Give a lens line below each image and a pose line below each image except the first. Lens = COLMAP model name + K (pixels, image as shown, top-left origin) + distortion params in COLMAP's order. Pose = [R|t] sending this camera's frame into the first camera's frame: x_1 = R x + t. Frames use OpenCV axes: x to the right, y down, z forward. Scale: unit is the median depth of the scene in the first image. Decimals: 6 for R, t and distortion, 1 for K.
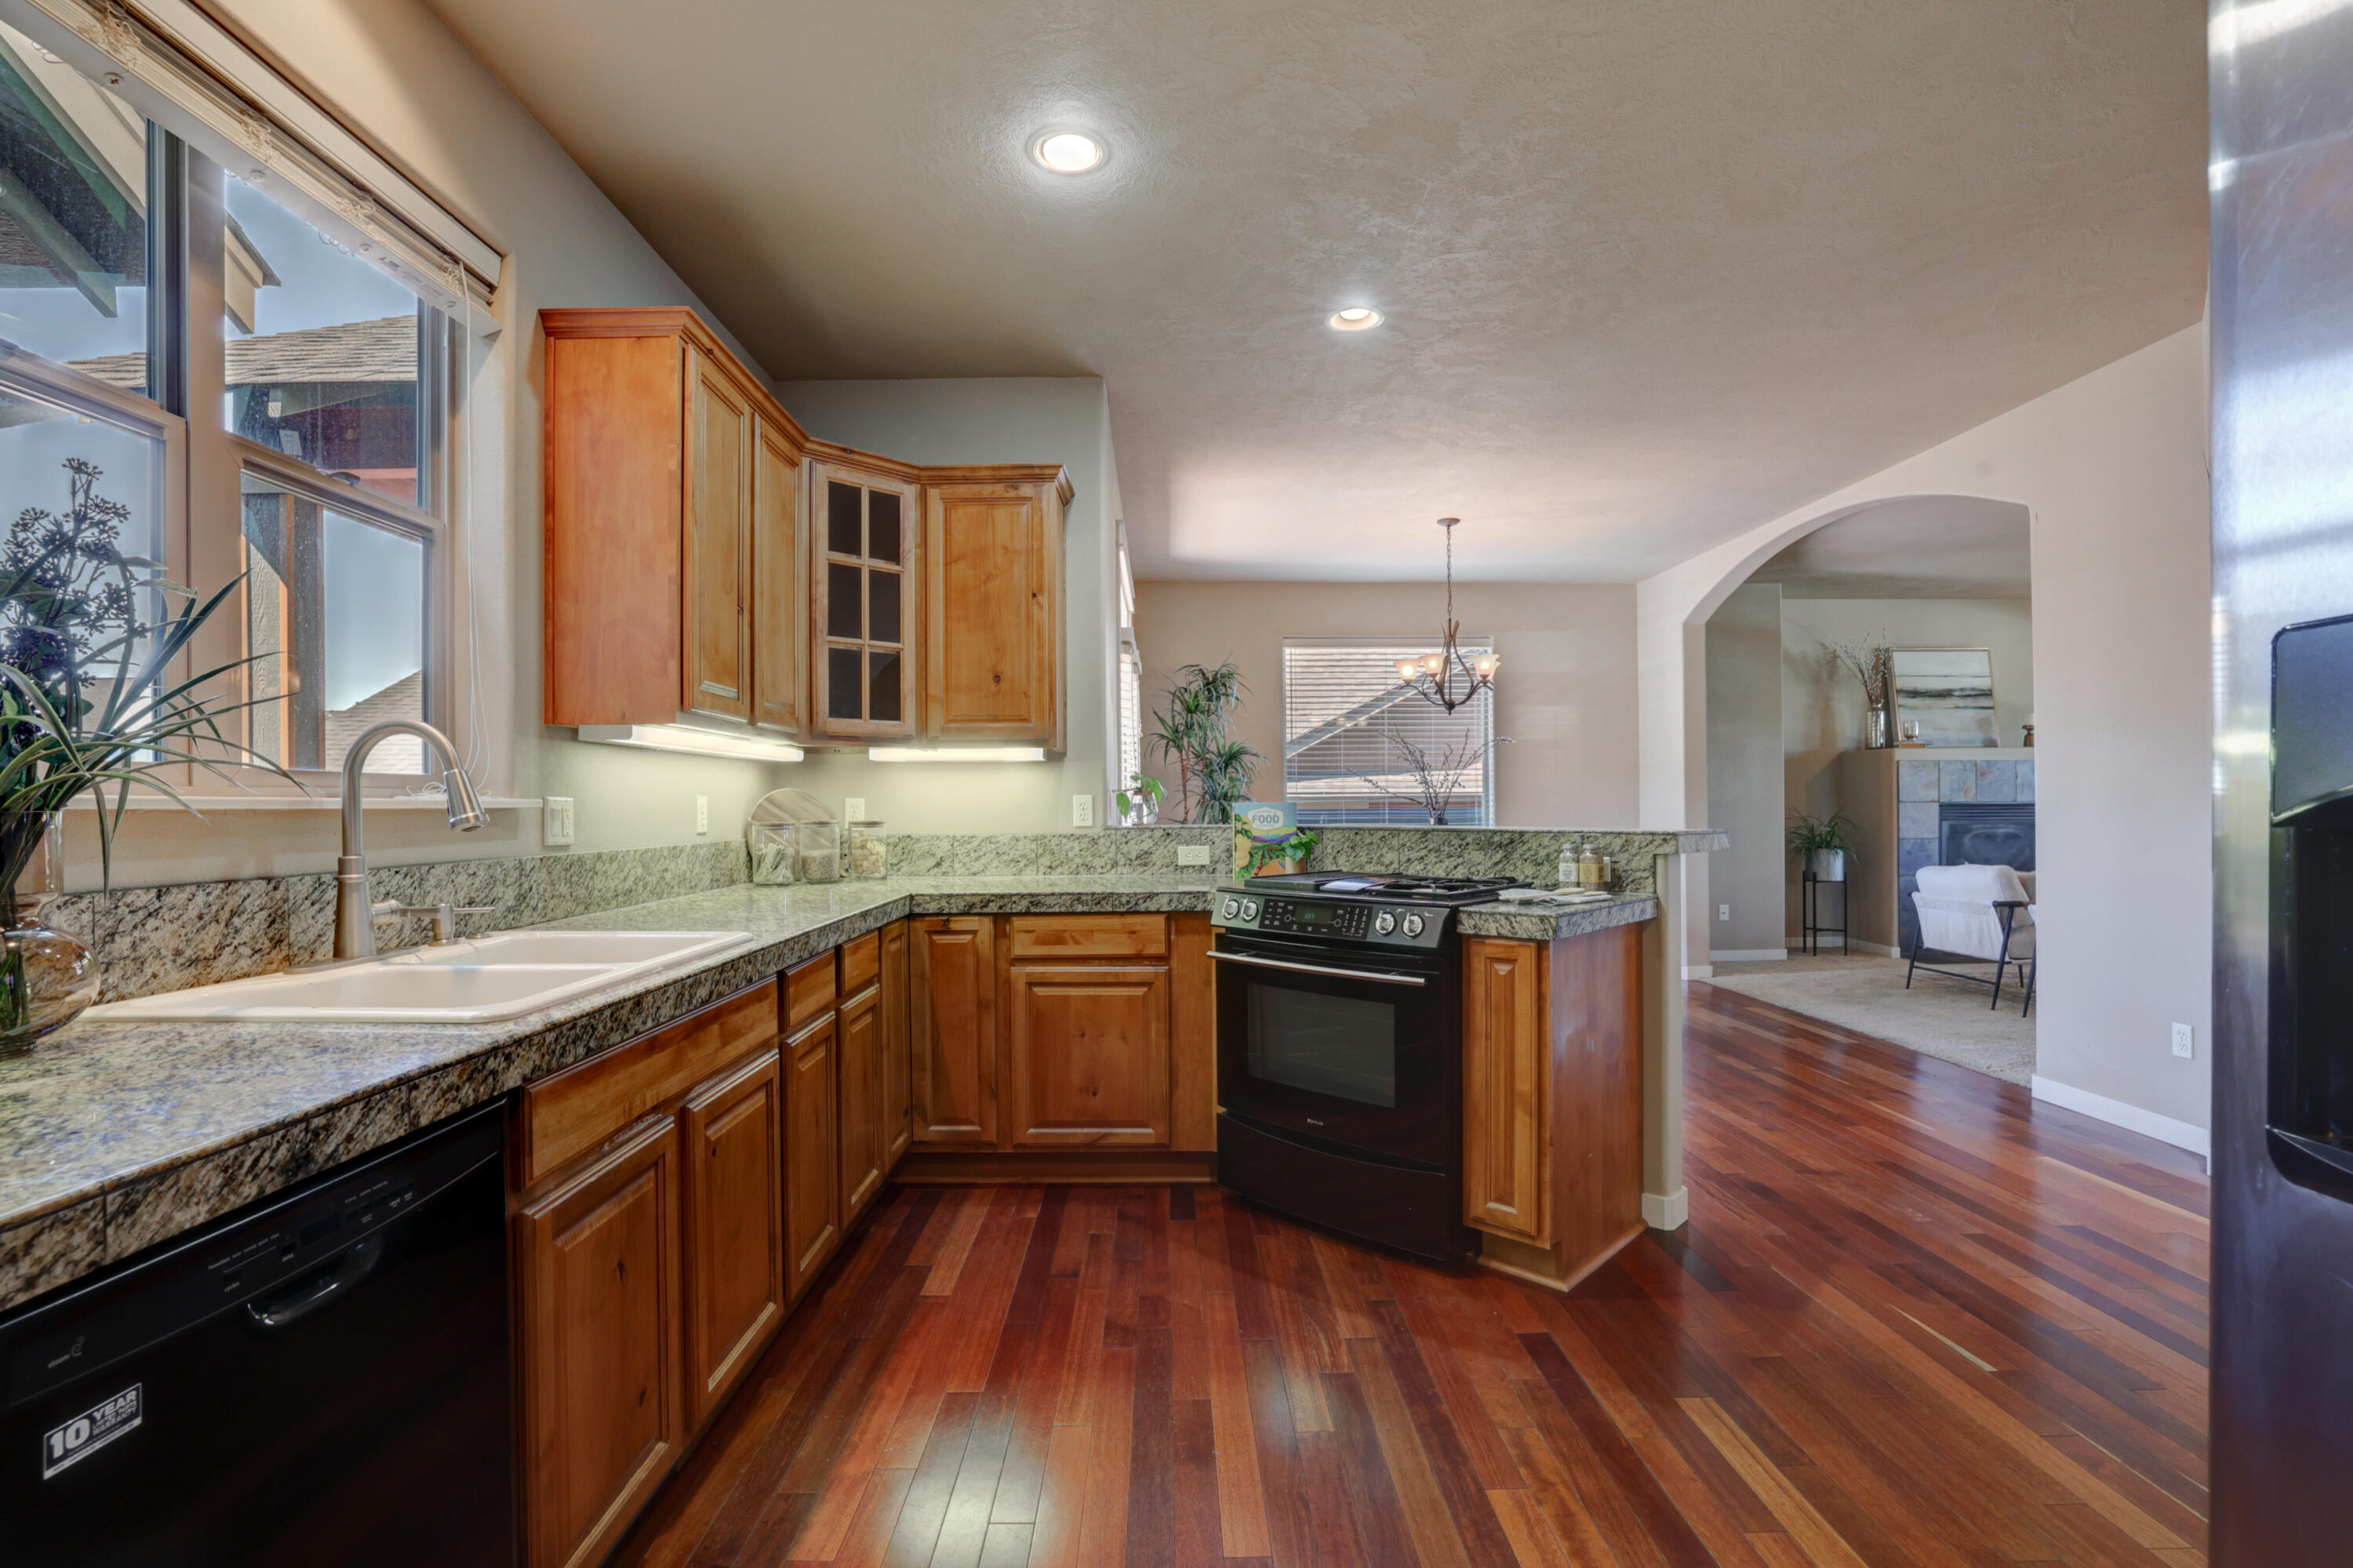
lens RADIAL K [[1051.9, 0, 1143.0], [0, 1051.9, 806.9], [0, 0, 1]] dist [-0.042731, 0.021746]
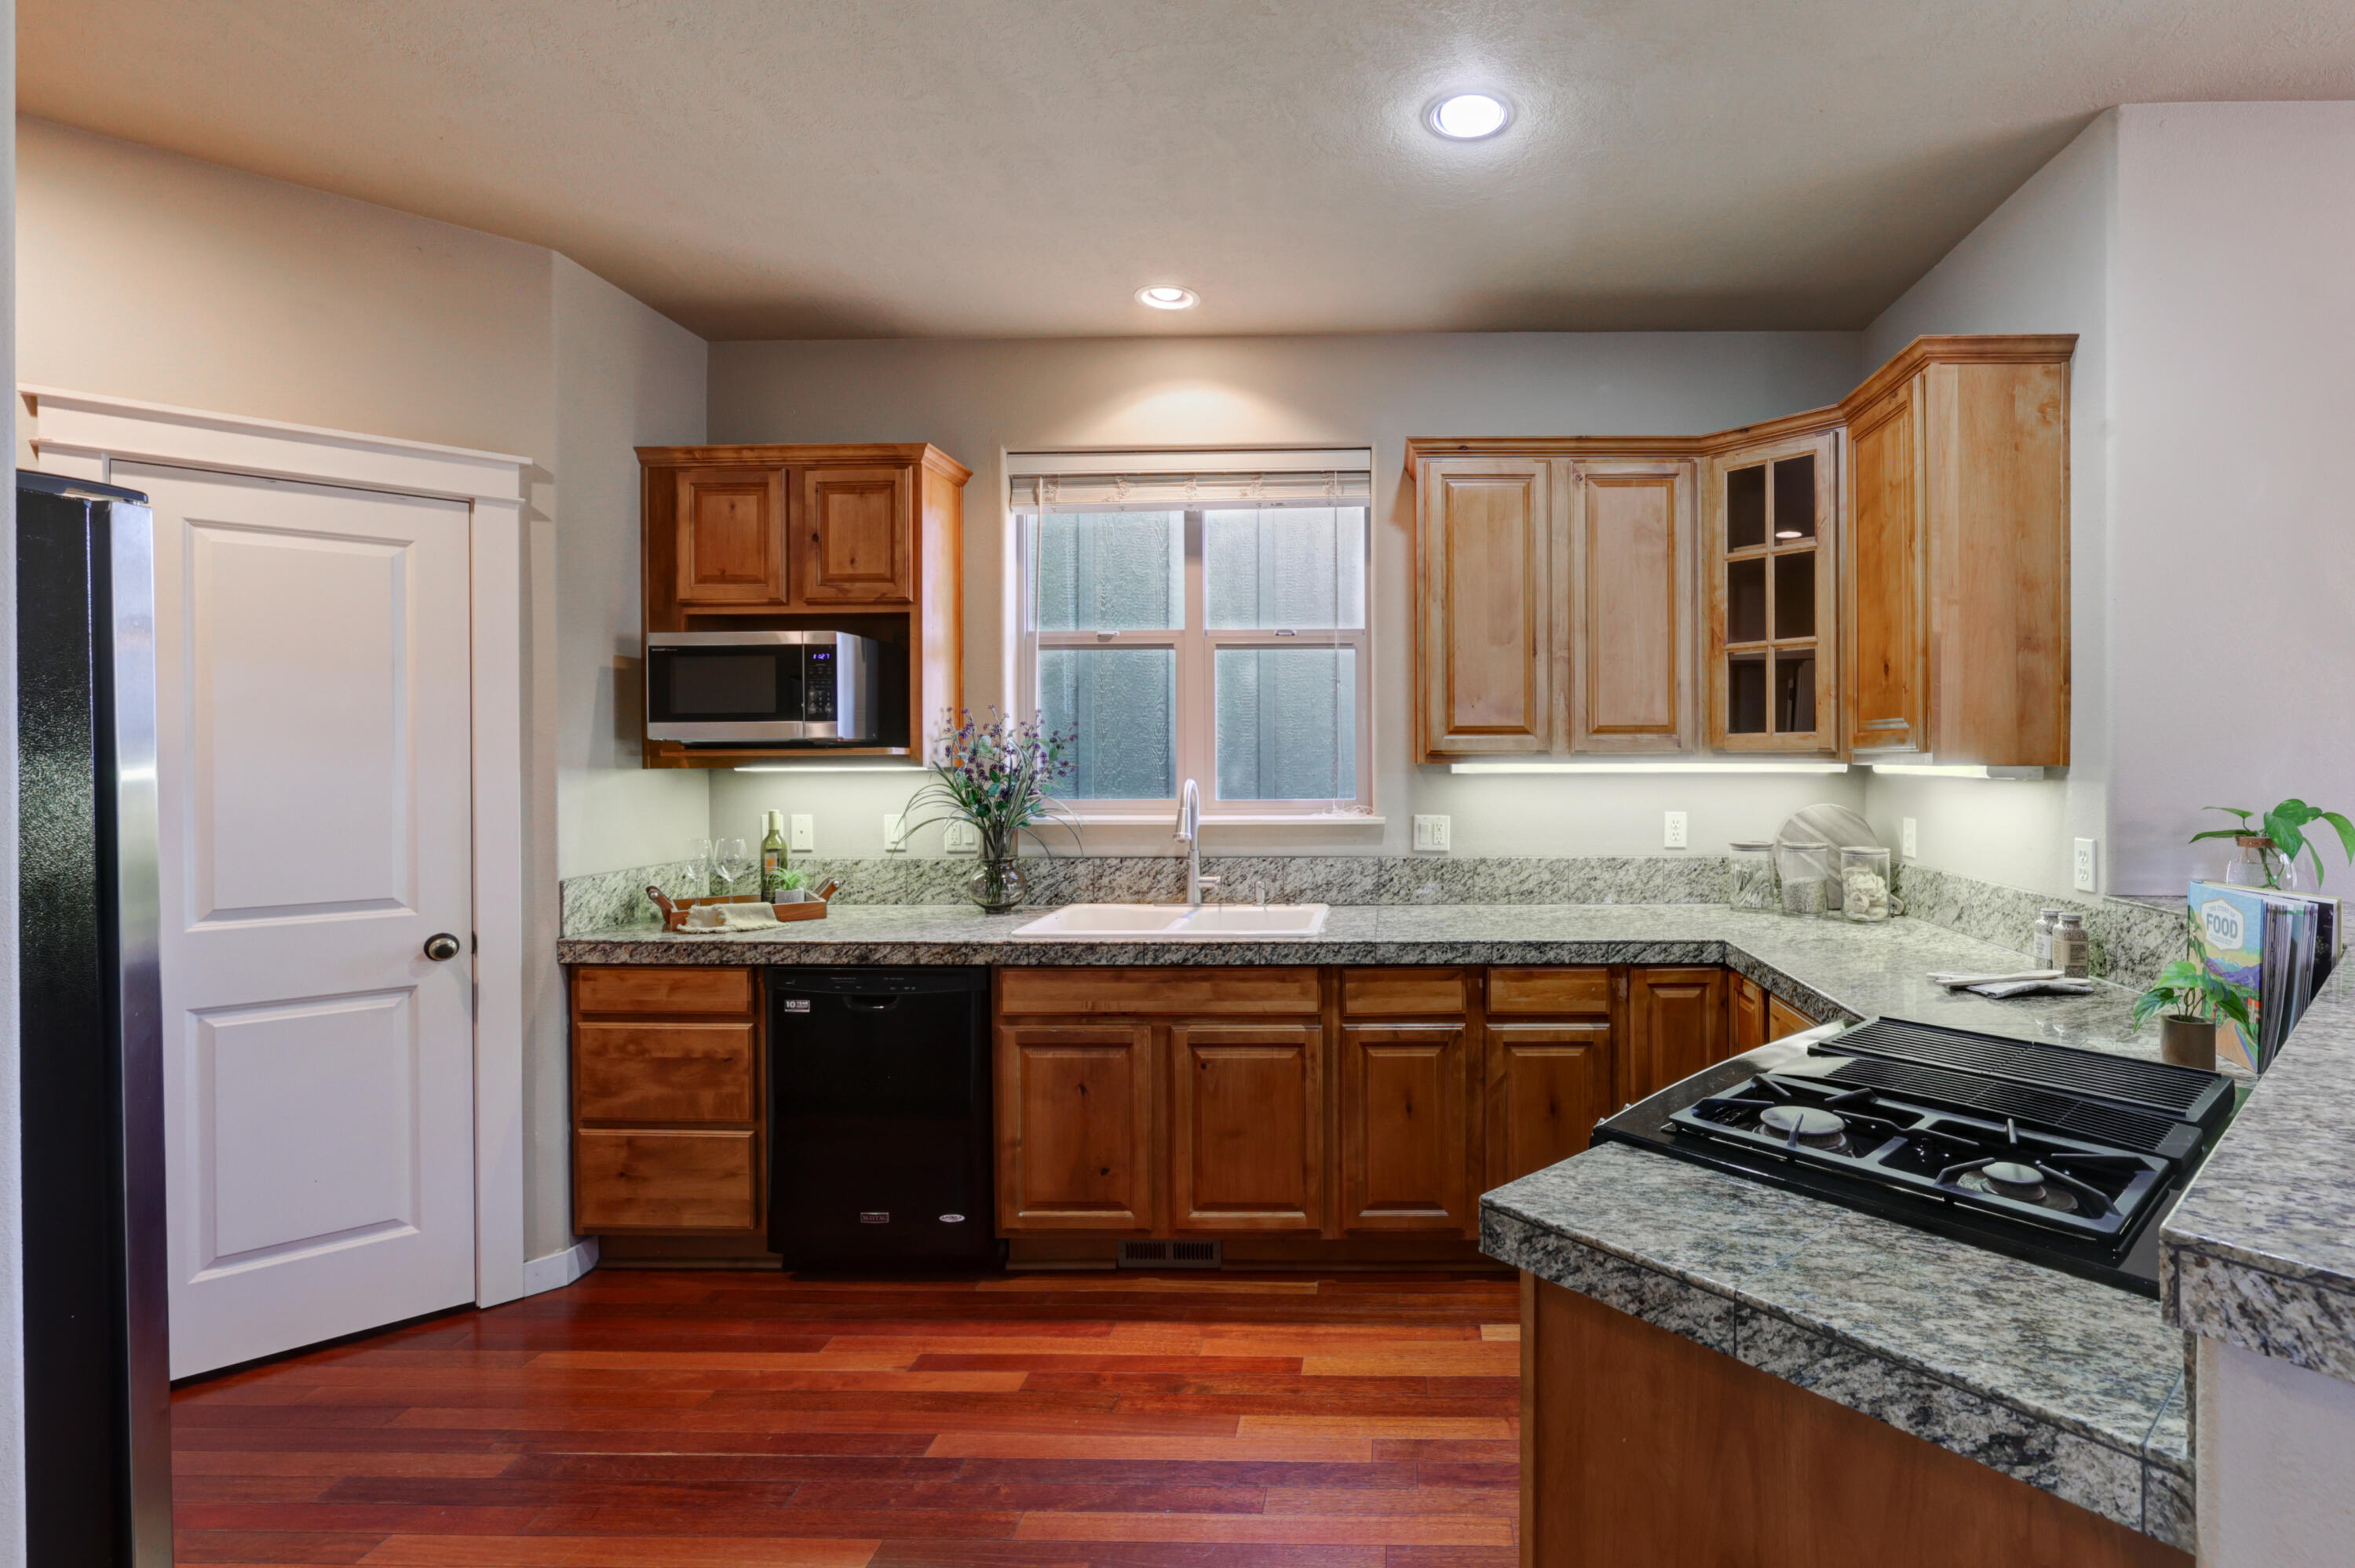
lens RADIAL K [[1098.9, 0, 1380.3], [0, 1098.9, 761.0], [0, 0, 1]] dist [-0.015313, 0.000646]
pose [[-0.002345, 0.012060, -0.999925, 0.675449], [0.001831, 0.999926, 0.012056, -0.075408], [0.999996, -0.001803, -0.002367, 0.721924]]
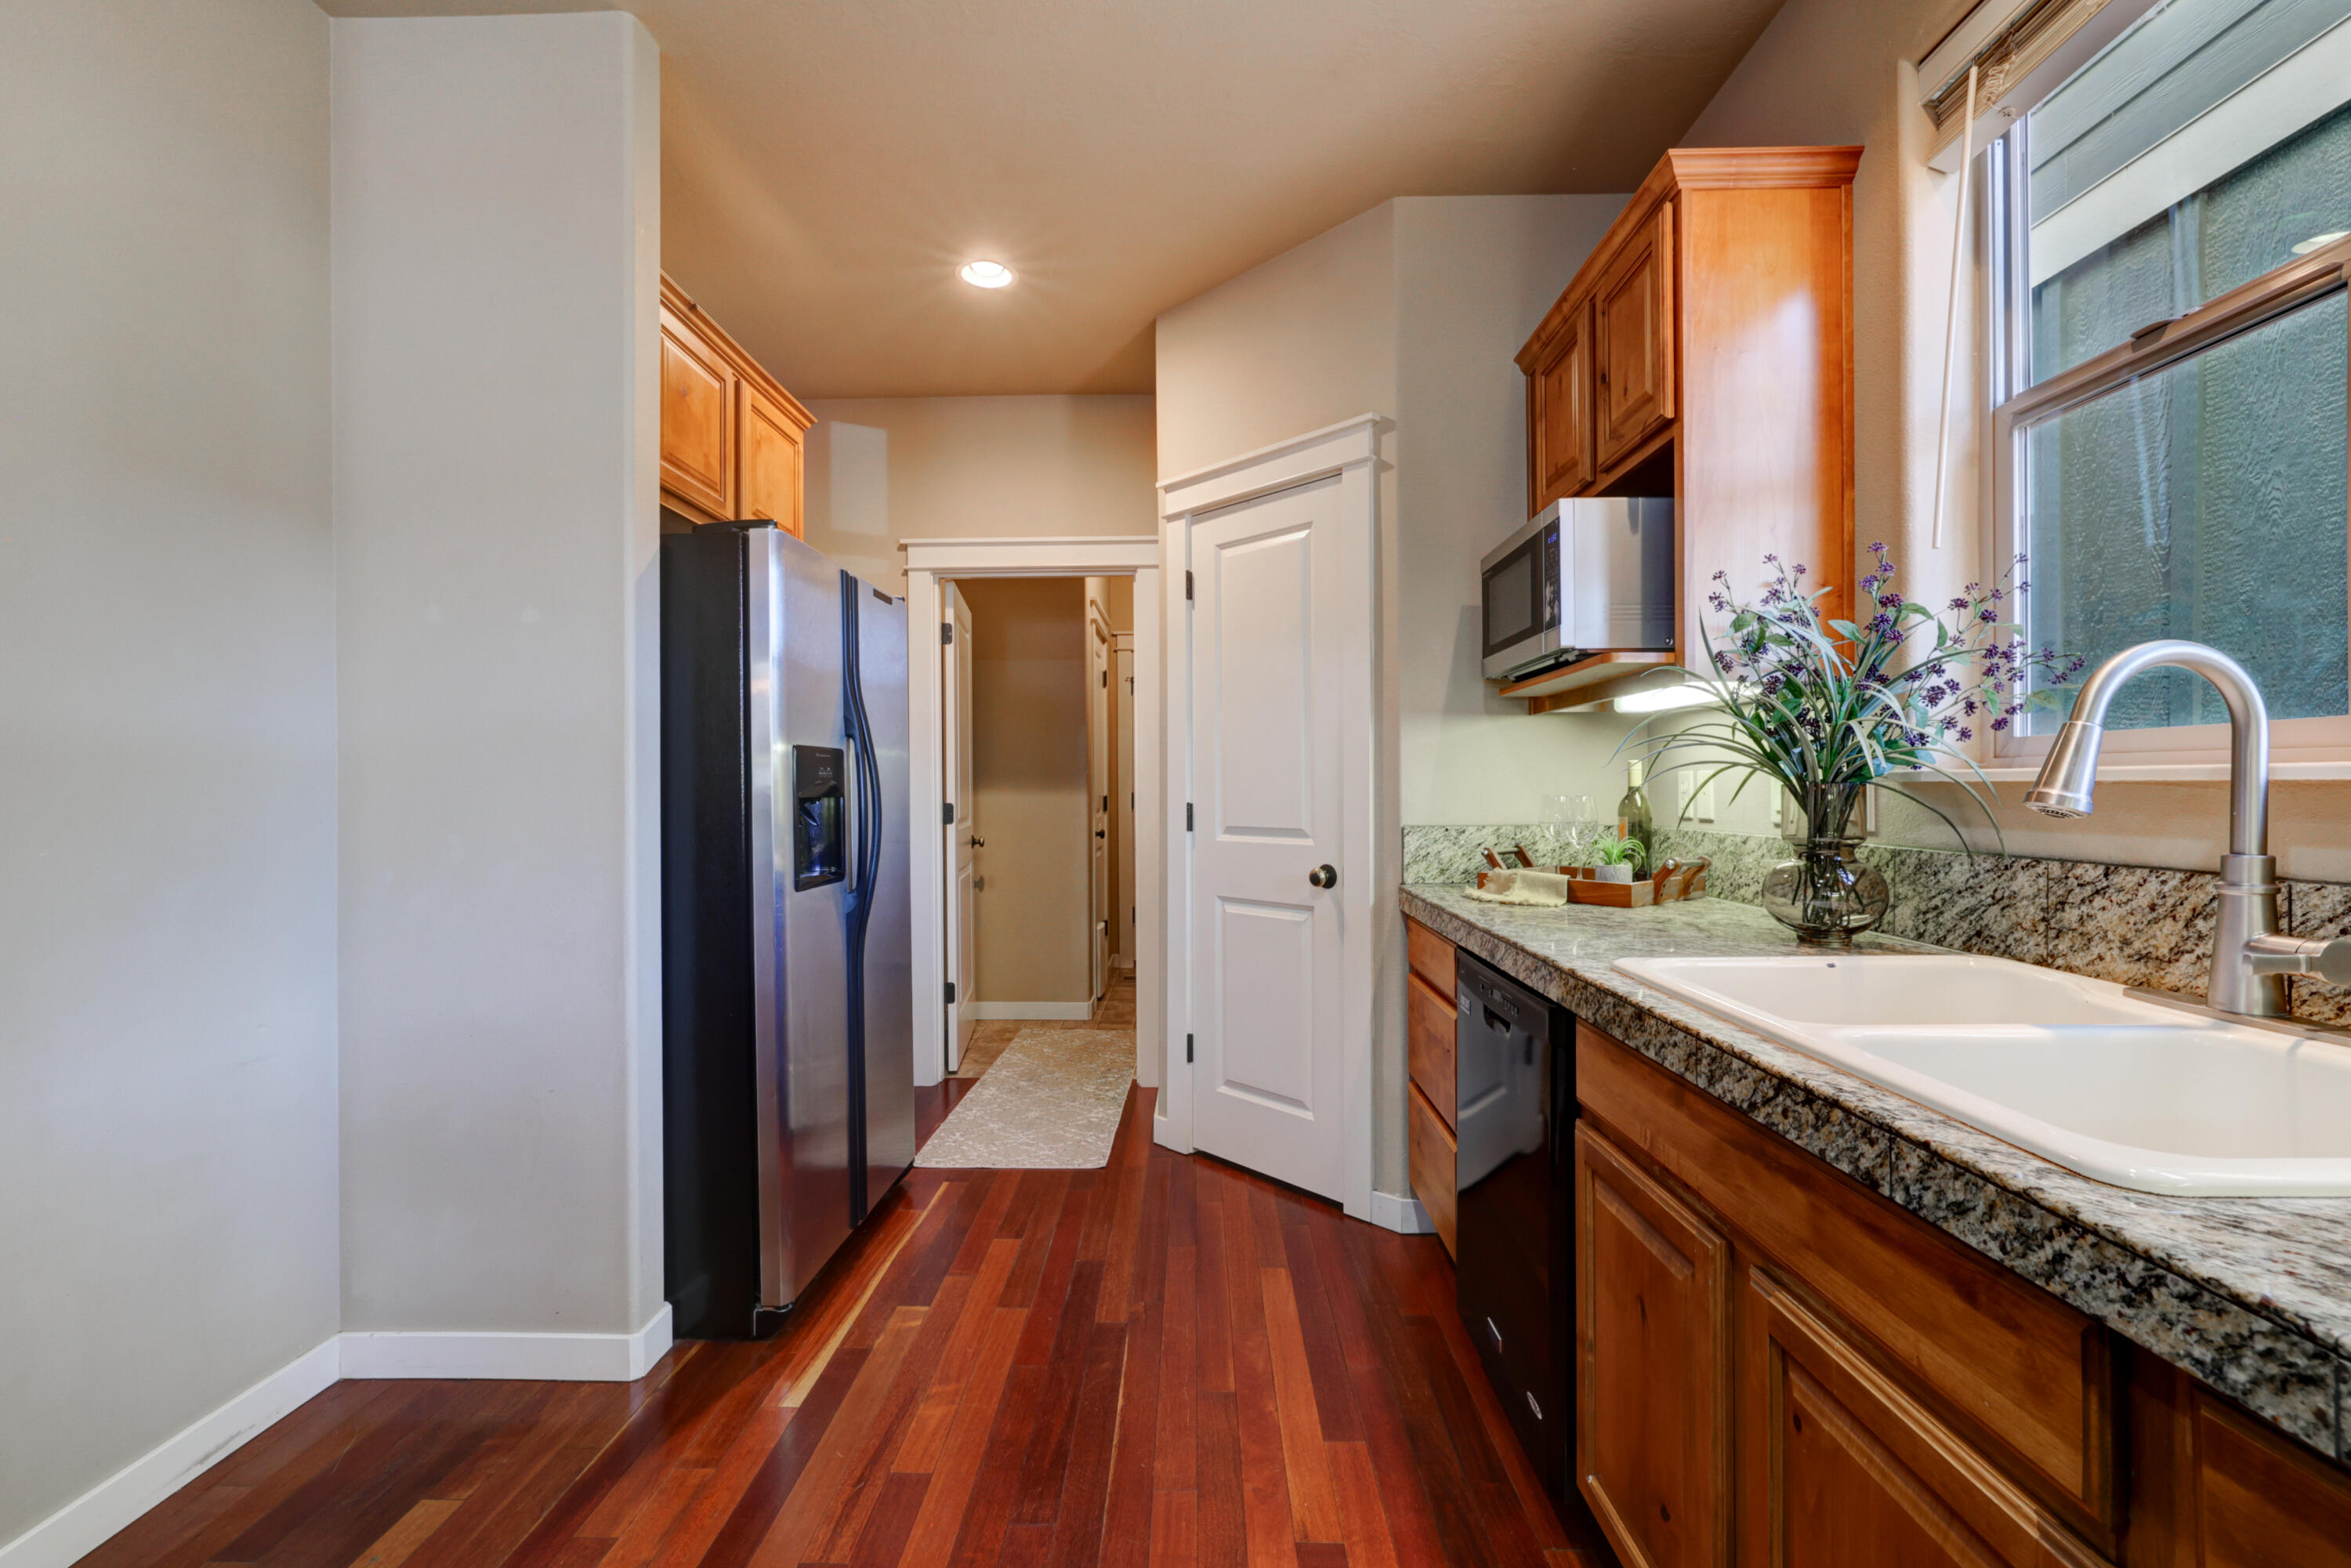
lens RADIAL K [[998.9, 0, 1168.0], [0, 998.9, 791.8], [0, 0, 1]] dist [-0.037607, 0.017974]
pose [[-0.999874, 0.011121, 0.011333, -0.054465], [0.011196, 0.999916, 0.006573, -0.001376], [-0.011259, 0.006699, -0.999914, 0.864316]]
